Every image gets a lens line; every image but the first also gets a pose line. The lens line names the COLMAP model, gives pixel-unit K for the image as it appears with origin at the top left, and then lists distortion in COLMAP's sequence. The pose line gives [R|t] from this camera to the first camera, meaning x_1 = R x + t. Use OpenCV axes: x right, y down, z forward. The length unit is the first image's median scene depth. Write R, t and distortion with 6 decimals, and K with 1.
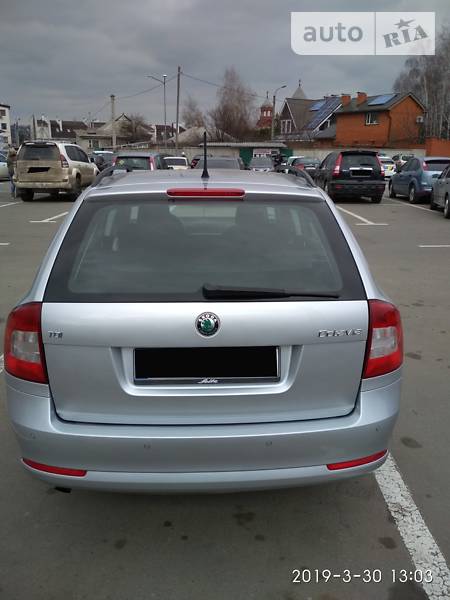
lens RADIAL K [[549.0, 0, 229.0], [0, 549.0, 304.4], [0, 0, 1]] dist [-0.000513, 0.000000]
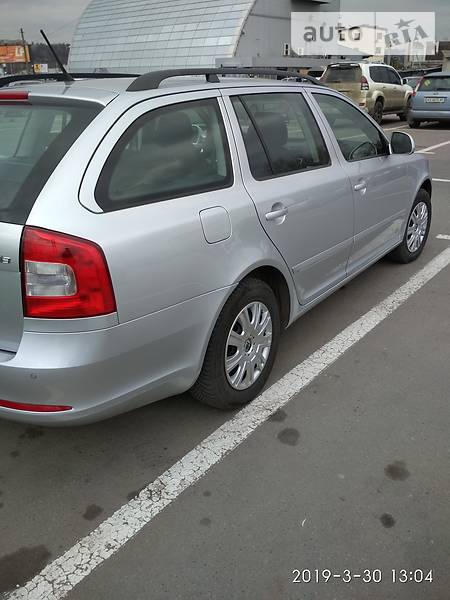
lens RADIAL K [[549.0, 0, 226.6], [0, 549.0, 294.9], [0, 0, 1]] dist [-0.000513, 0.000000]
pose [[0.793946, 0.203711, -0.572845, 0.135030], [-0.141625, 0.978245, 0.151589, -0.009668], [0.591263, -0.039225, 0.805524, 0.067431]]
